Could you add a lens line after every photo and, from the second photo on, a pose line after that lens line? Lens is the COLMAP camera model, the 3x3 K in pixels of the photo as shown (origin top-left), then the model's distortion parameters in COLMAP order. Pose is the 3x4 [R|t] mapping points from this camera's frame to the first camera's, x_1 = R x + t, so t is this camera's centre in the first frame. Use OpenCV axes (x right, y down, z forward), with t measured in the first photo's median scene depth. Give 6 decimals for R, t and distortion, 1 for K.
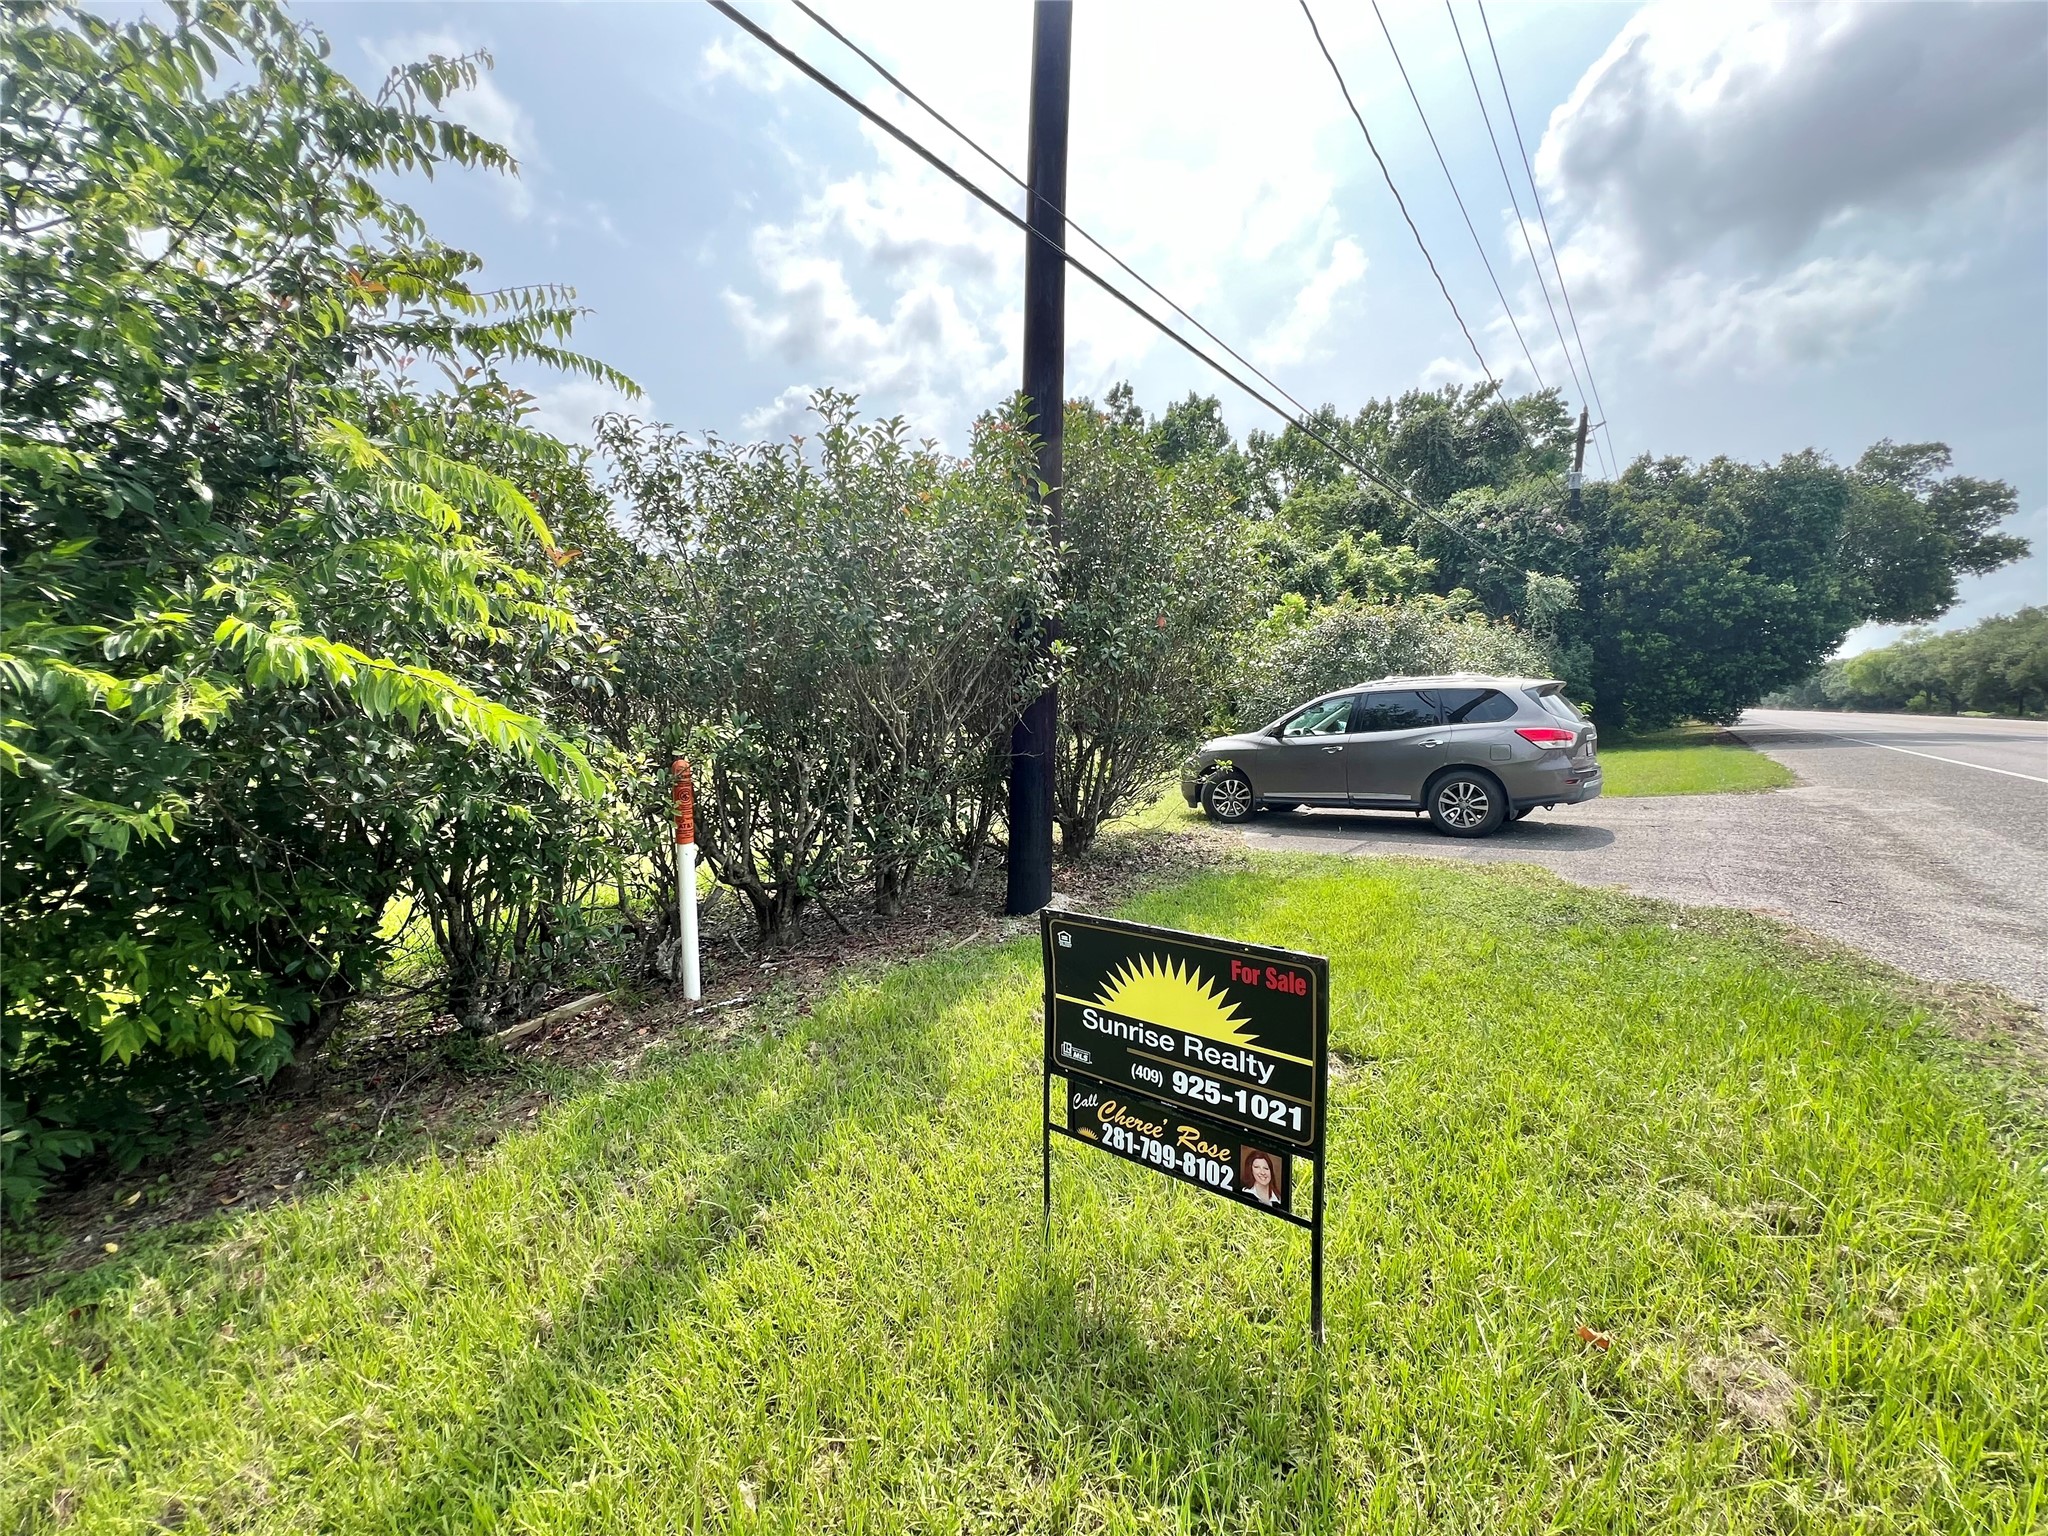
lens RADIAL K [[826.3, 0, 1016.5], [0, 826.3, 767.5], [0, 0, 1]] dist [0.000278, 0.000214]
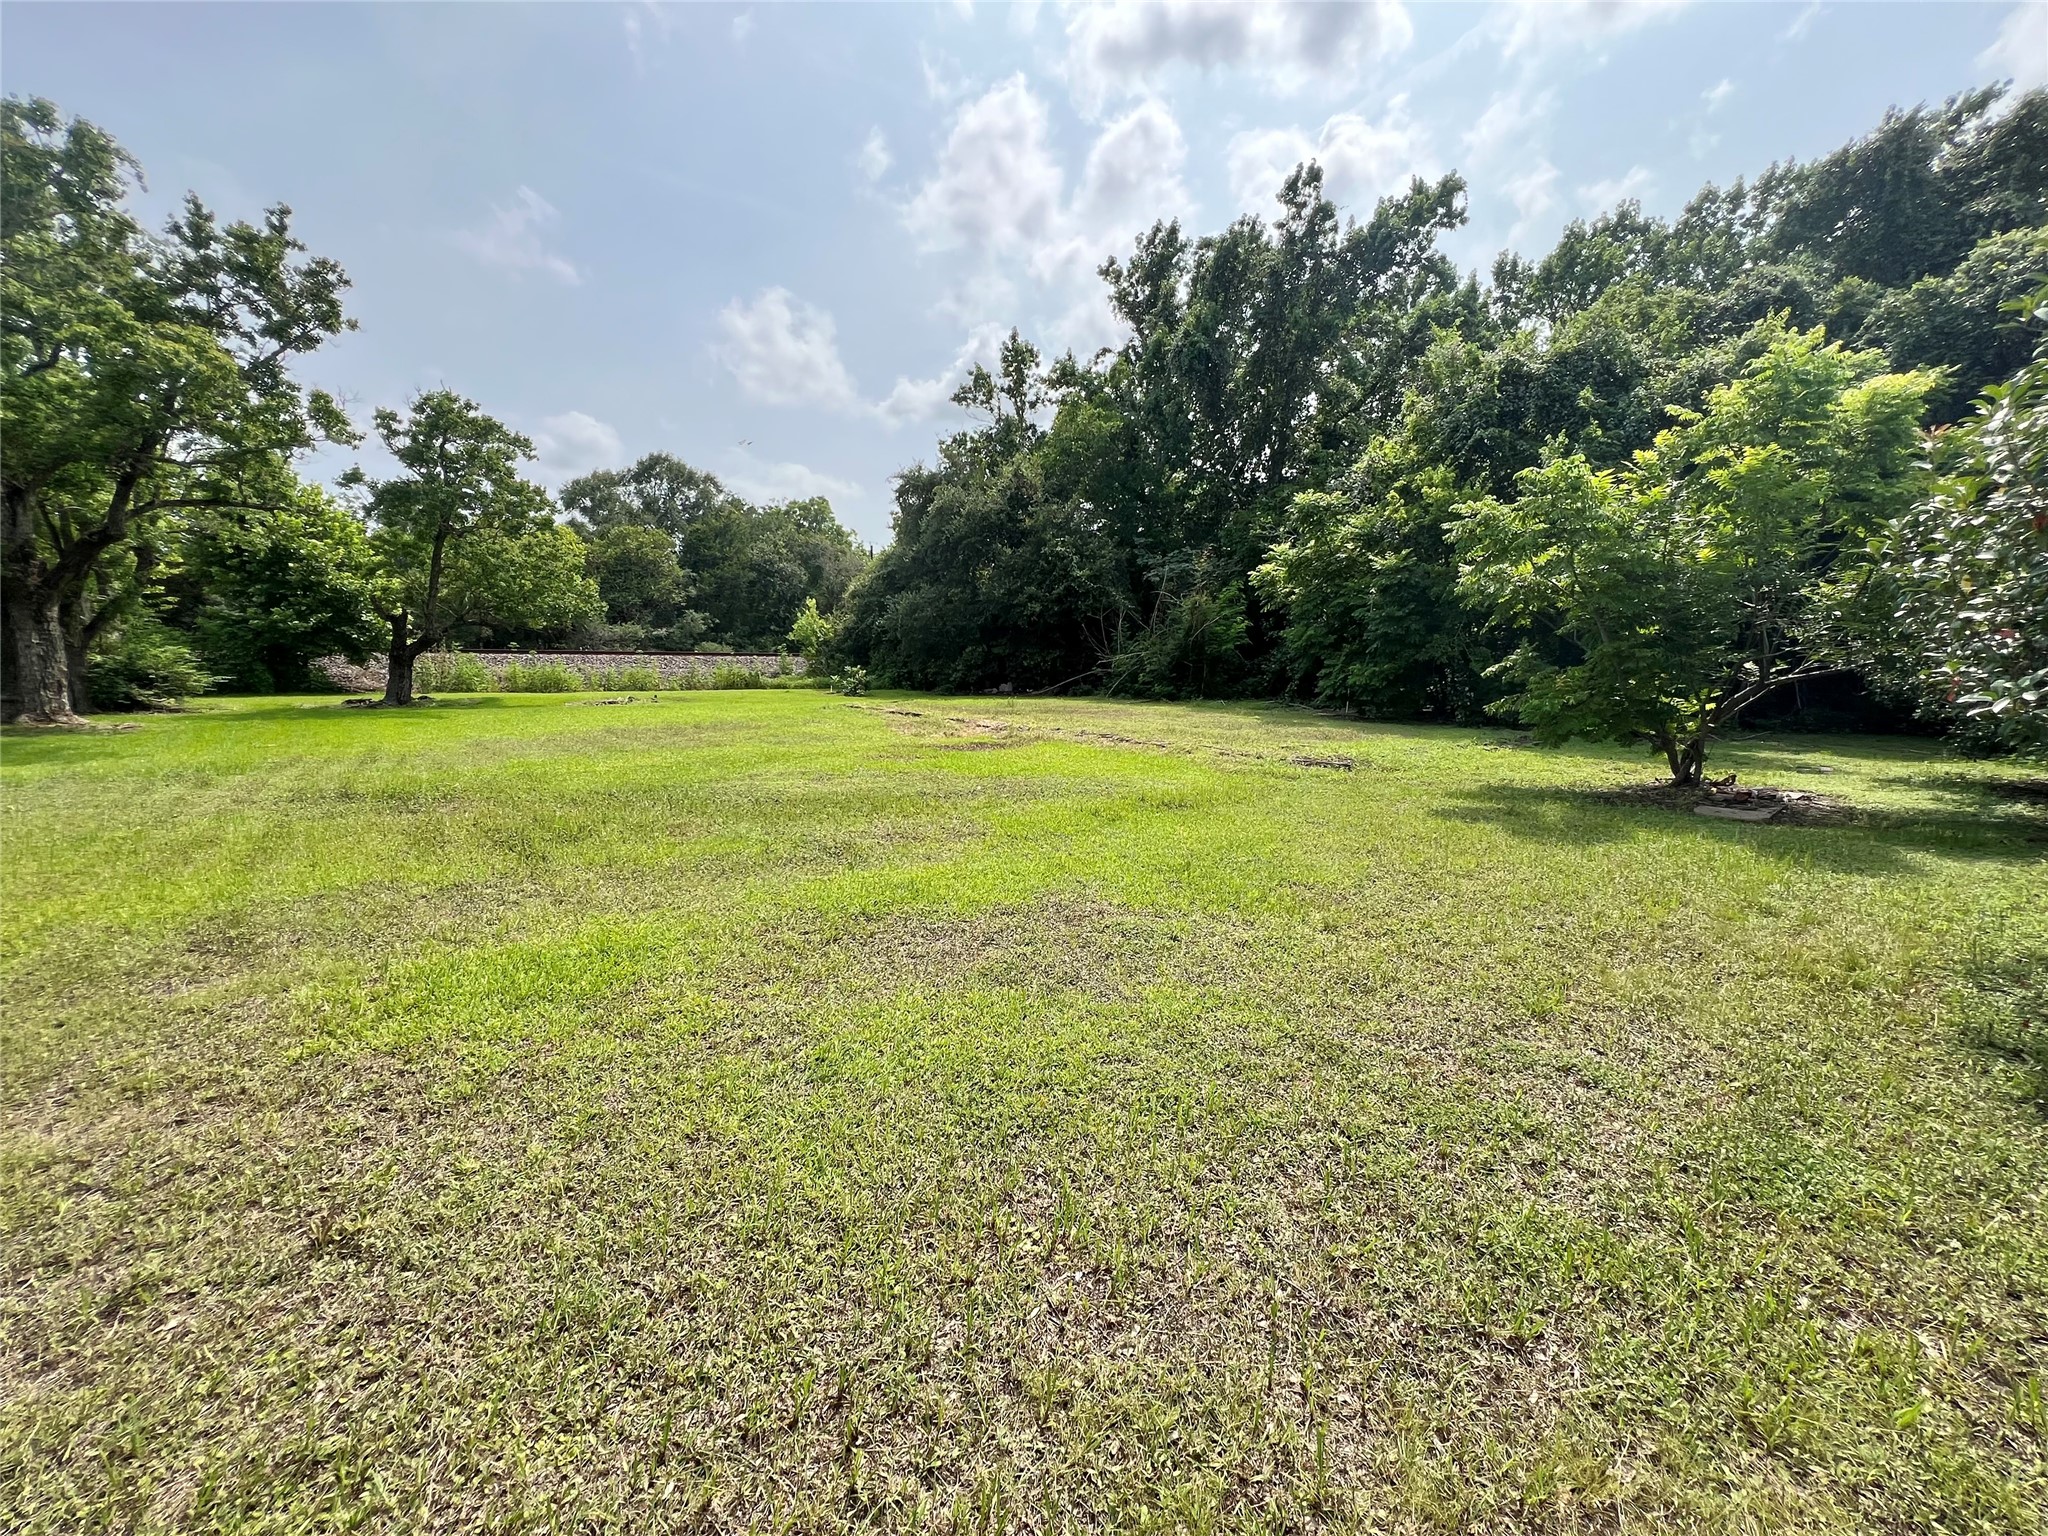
lens RADIAL K [[826.3, 0, 1029.7], [0, 826.3, 768.5], [0, 0, 1]] dist [0.000278, 0.000214]
pose [[0.985941, 0.031071, -0.164182, 0.030233], [-0.023698, 0.998629, 0.046675, -0.010722], [0.165407, -0.042127, 0.985325, 0.262920]]
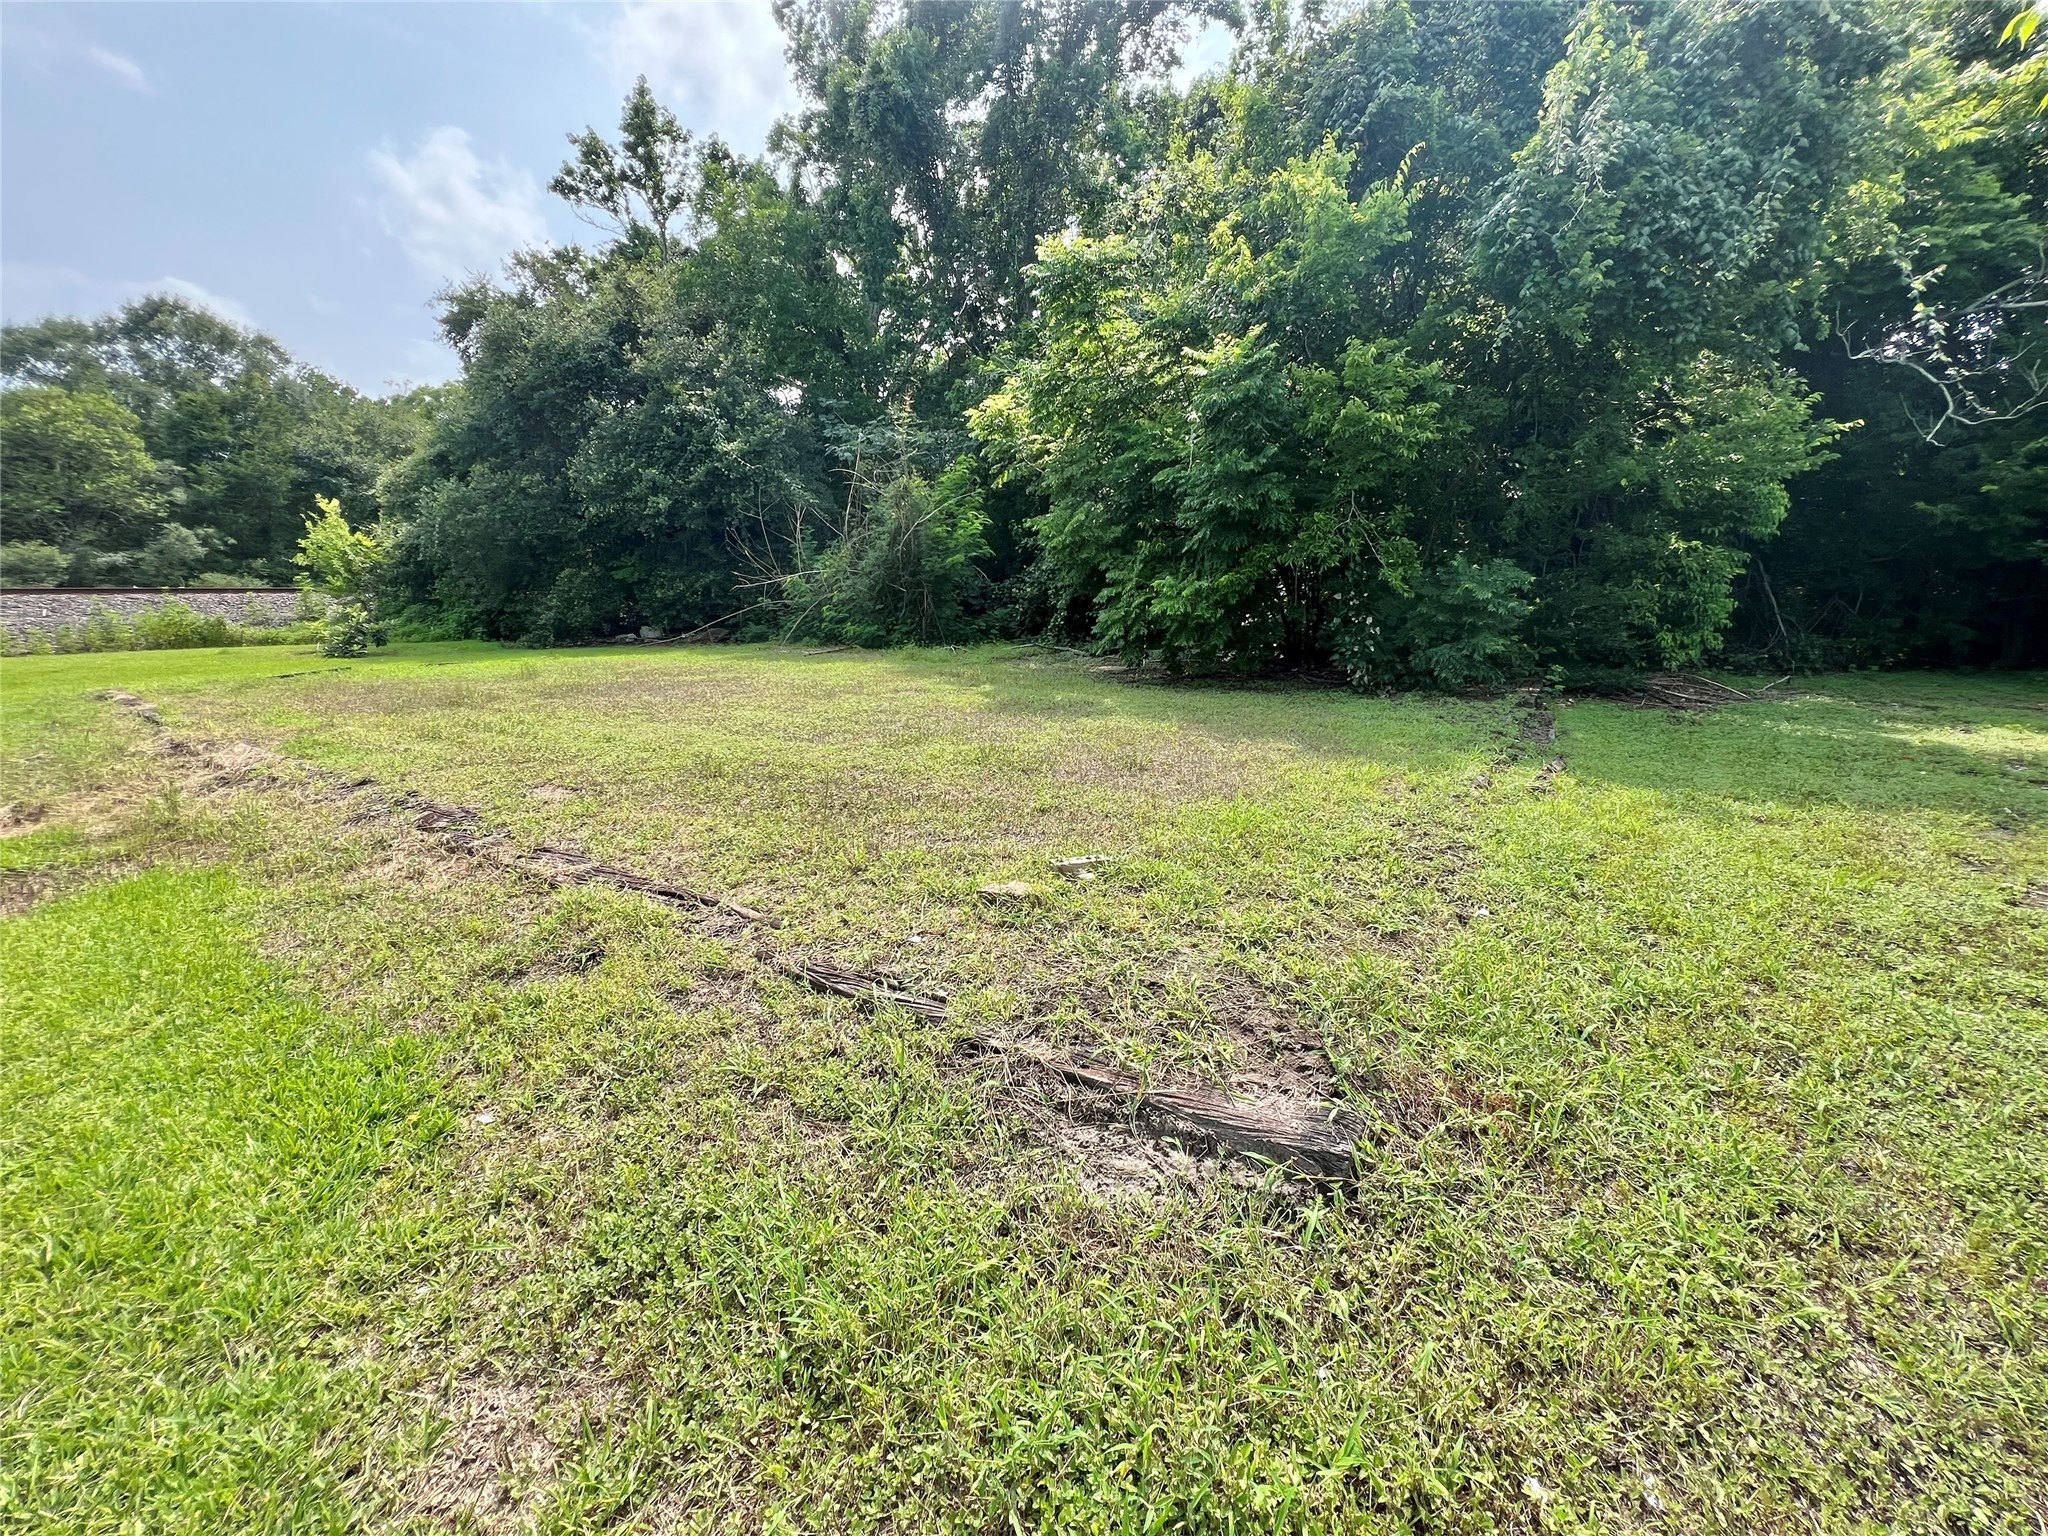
lens RADIAL K [[826.3, 0, 1020.9], [0, 826.3, 764.4], [0, 0, 1]] dist [0.000278, 0.000214]
pose [[0.996965, -0.025491, 0.073556, 0.069273], [0.016660, 0.992842, 0.118266, -0.025499], [-0.076045, -0.116682, 0.990254, 0.493667]]
